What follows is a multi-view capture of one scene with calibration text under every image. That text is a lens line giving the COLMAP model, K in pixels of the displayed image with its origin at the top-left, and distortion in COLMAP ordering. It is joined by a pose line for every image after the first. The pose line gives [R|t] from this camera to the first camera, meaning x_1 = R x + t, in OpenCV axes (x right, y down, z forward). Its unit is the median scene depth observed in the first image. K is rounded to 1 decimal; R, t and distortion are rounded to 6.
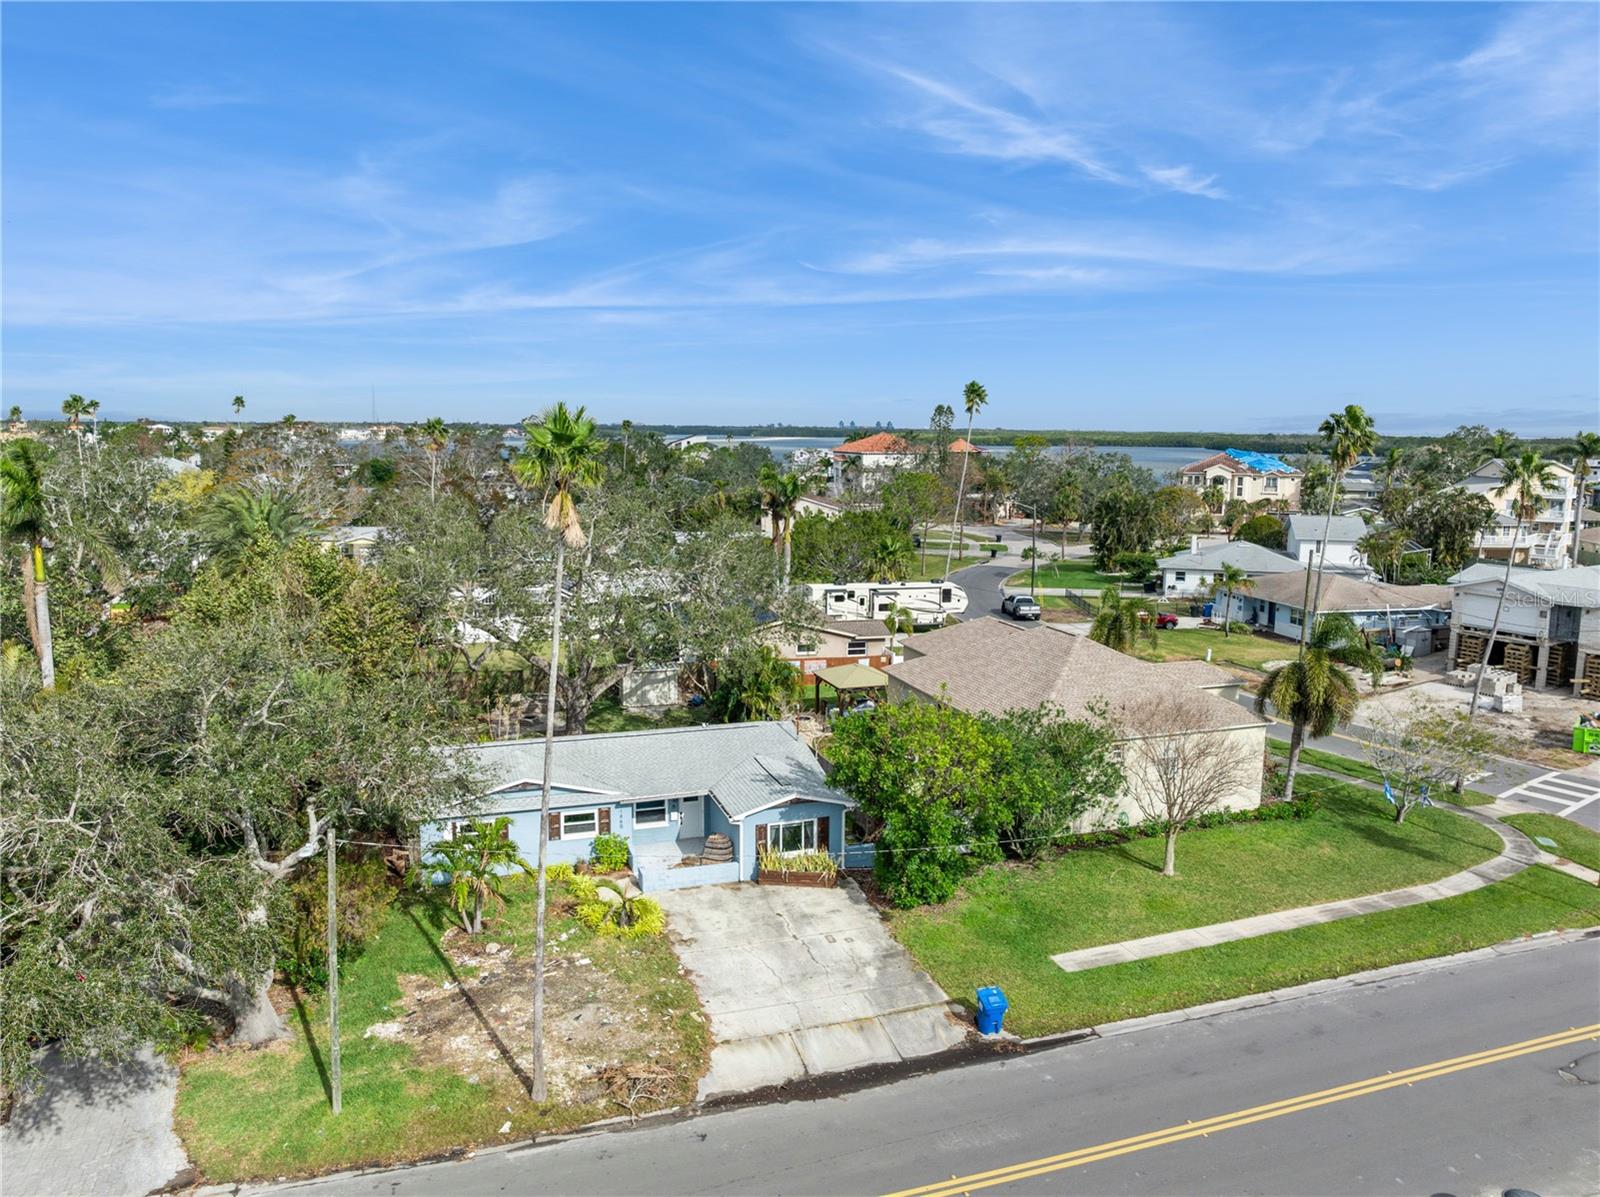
lens RADIAL K [[1125.8, 0, 796.2], [0, 1125.8, 603.2], [0, 0, 1]] dist [-0.016490, -0.005750]
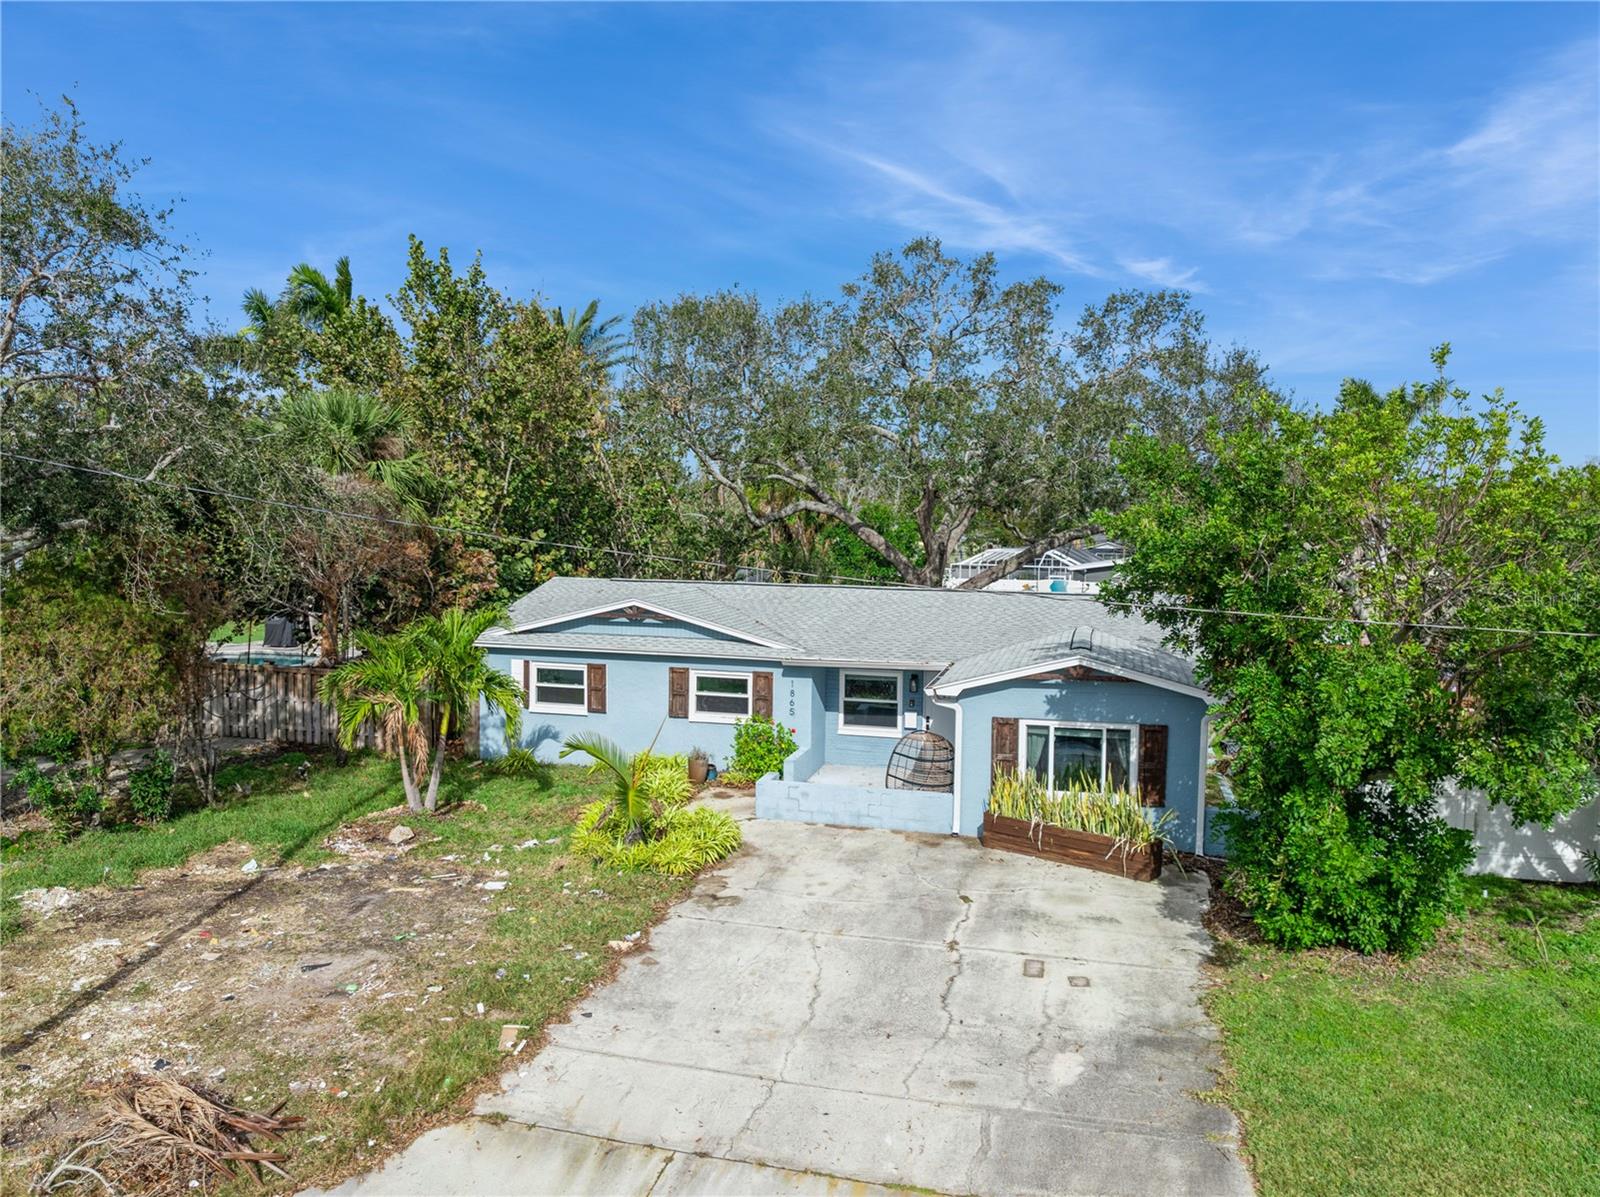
lens RADIAL K [[1125.8, 0, 801.8], [0, 1125.8, 596.2], [0, 0, 1]] dist [-0.016490, -0.005750]
pose [[0.835815, 0.042379, -0.547373, 0.161384], [-0.092036, 0.993723, -0.063598, 0.197652], [0.541242, 0.103534, 0.834469, 0.605318]]
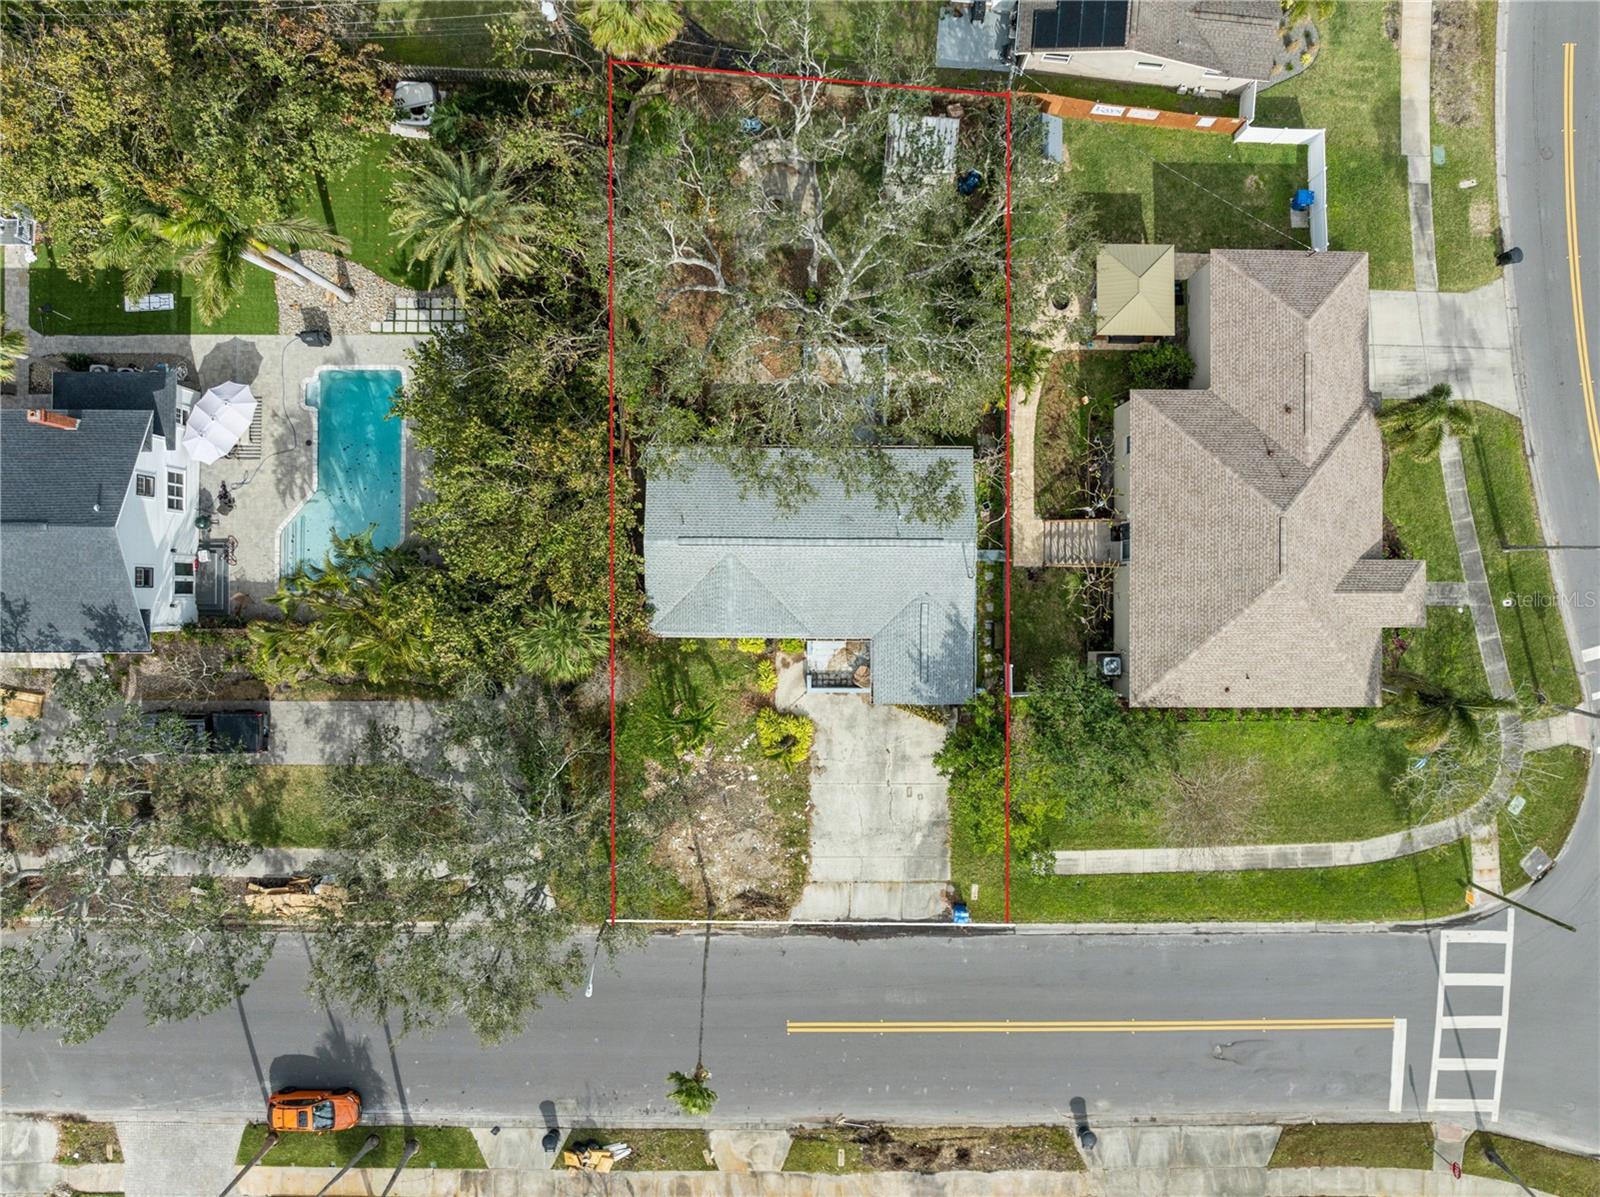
lens RADIAL K [[1125.8, 0, 796.7], [0, 1125.8, 599.4], [0, 0, 1]] dist [-0.016490, -0.005750]
pose [[0.947343, 0.320169, -0.005799, -0.185736], [-0.043801, 0.147498, 0.988092, -1.219213], [0.317212, -0.935808, 0.153755, 0.926642]]
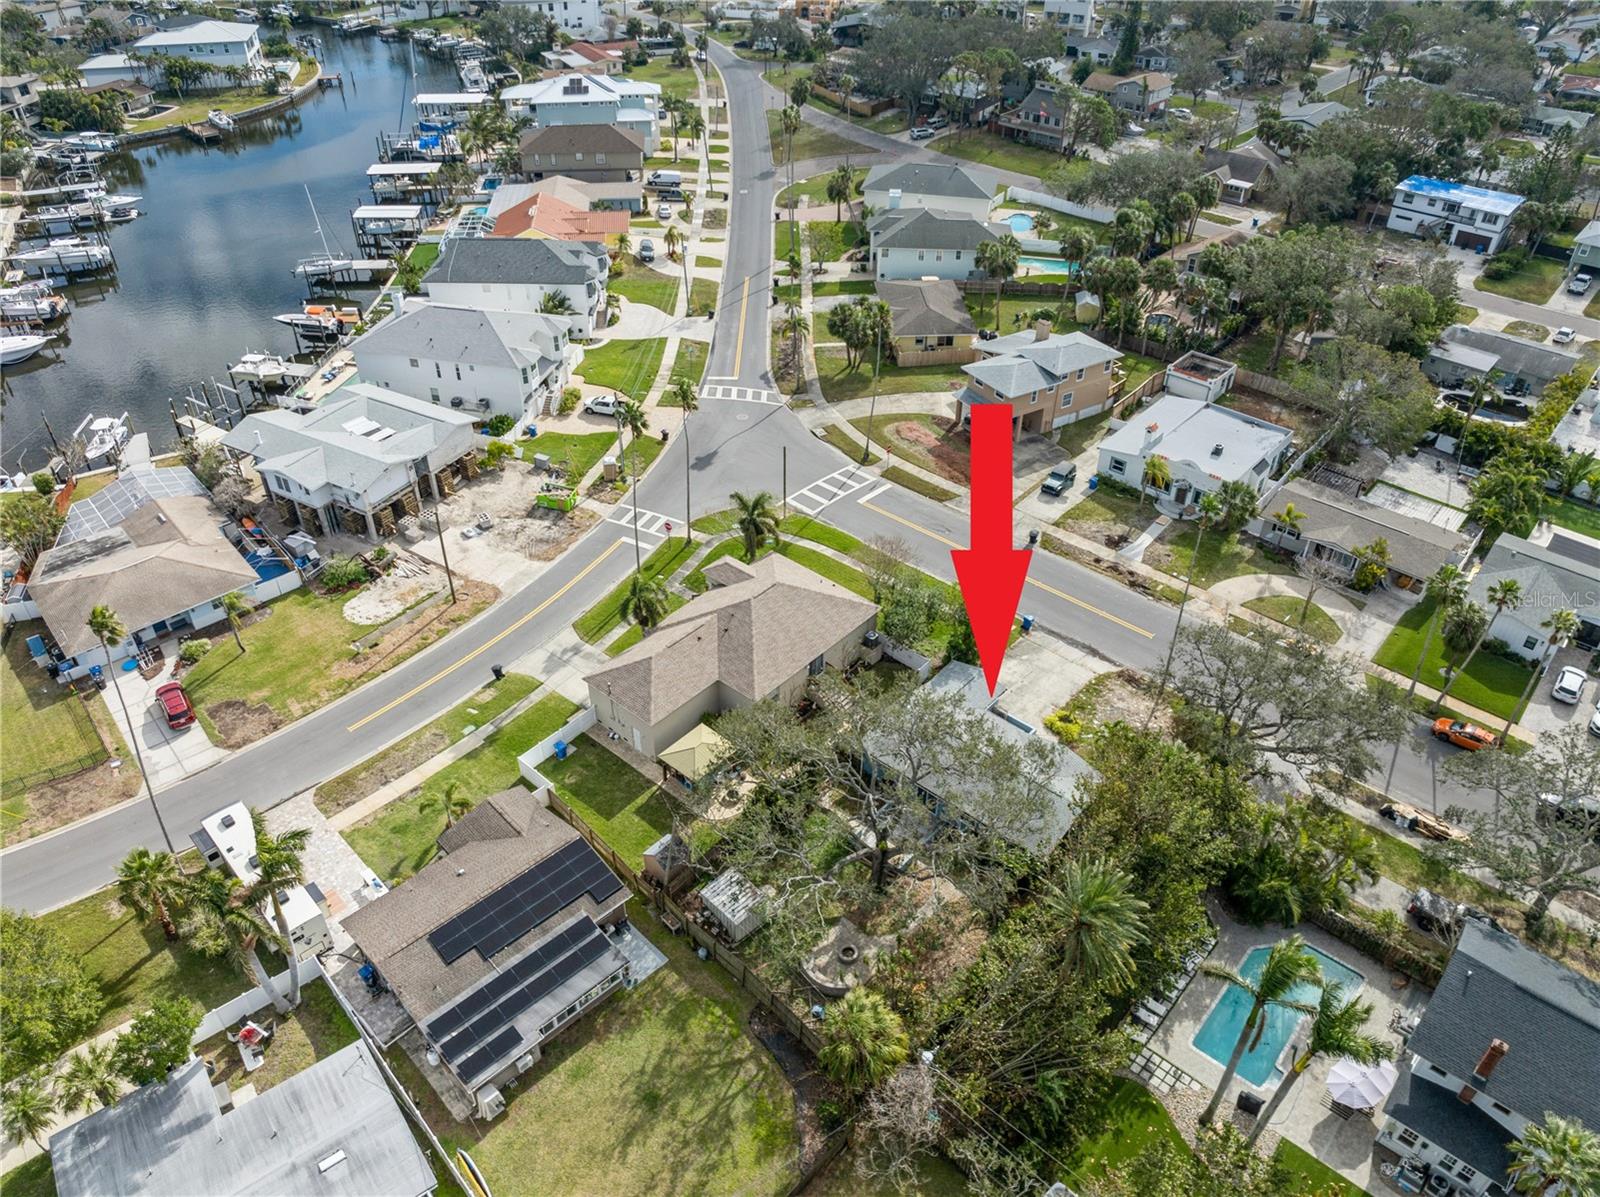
lens RADIAL K [[1125.8, 0, 807.9], [0, 1125.8, 585.8], [0, 0, 1]] dist [-0.016490, -0.005750]
pose [[-0.506913, -0.539141, 0.672581, -1.242590], [0.113781, 0.731582, 0.672191, -1.483230], [-0.854455, 0.417269, -0.309505, 1.987925]]
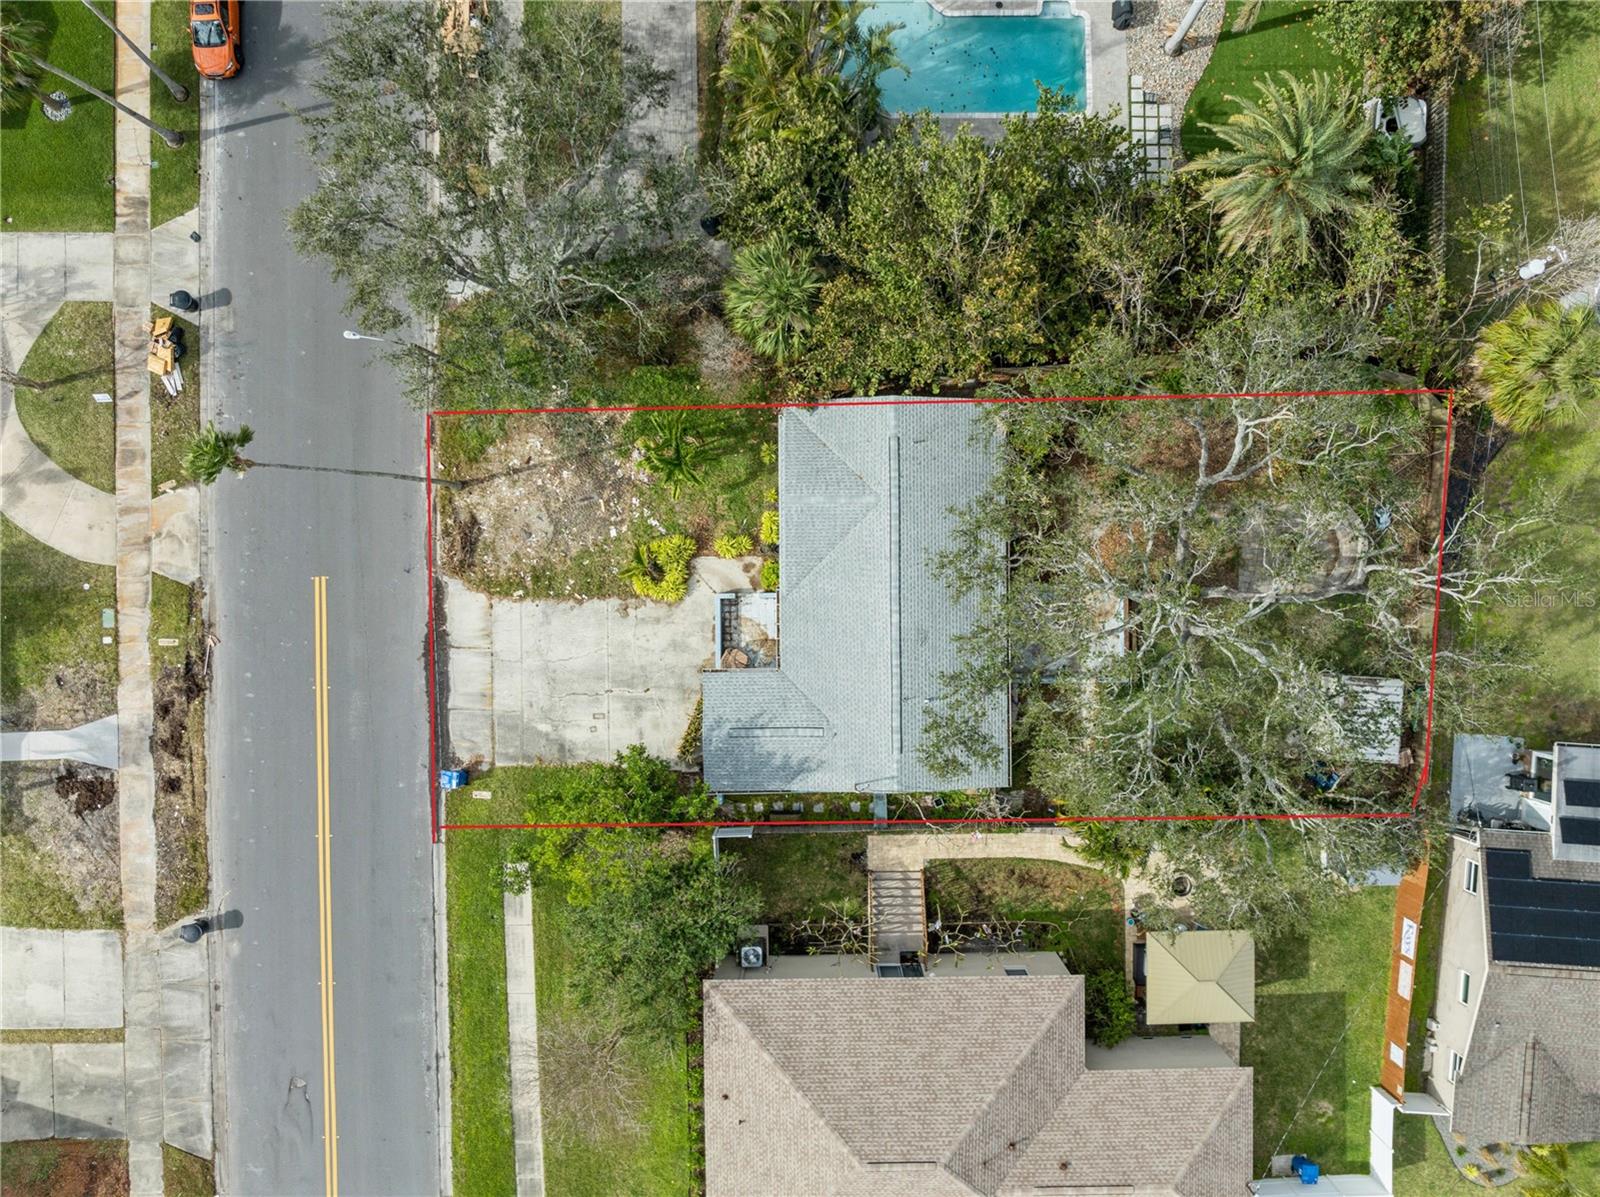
lens RADIAL K [[1125.8, 0, 809.2], [0, 1125.8, 585.1], [0, 0, 1]] dist [-0.016490, -0.005750]
pose [[-0.306070, 0.951936, -0.011743, -0.168951], [-0.155093, -0.037688, 0.987181, -0.996141], [0.939291, 0.303968, 0.159173, 0.940458]]
